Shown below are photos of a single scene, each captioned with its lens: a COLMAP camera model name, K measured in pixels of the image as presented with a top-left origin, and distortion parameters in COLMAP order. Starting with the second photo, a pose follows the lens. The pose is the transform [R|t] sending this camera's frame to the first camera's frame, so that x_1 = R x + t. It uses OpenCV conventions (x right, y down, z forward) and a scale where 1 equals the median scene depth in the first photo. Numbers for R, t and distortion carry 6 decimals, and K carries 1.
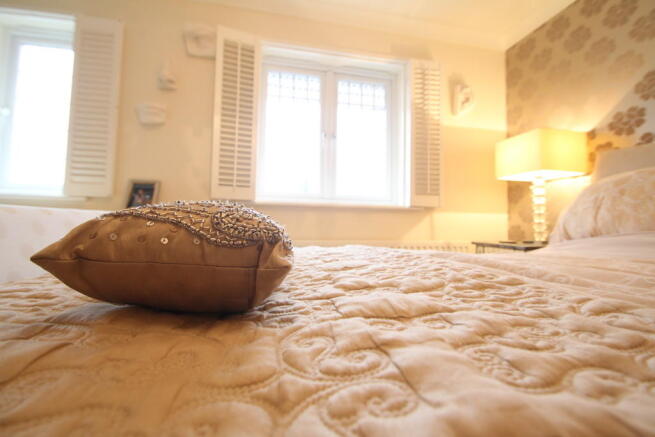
lens RADIAL K [[295.3, 0, 333.9], [0, 295.3, 216.7], [0, 0, 1]] dist [0.001238, -0.011598]
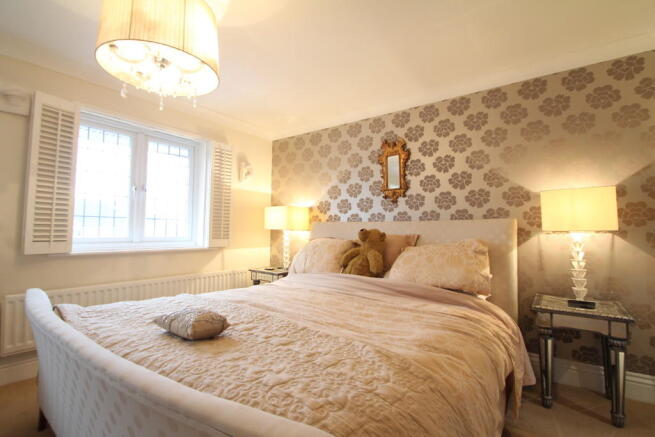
lens RADIAL K [[295.3, 0, 333.9], [0, 295.3, 216.7], [0, 0, 1]] dist [0.001238, -0.011598]
pose [[0.733810, 0.032306, 0.678586, -0.254957], [-0.028088, 0.999457, -0.017207, -0.171314], [-0.678773, -0.006433, 0.734320, -0.419768]]
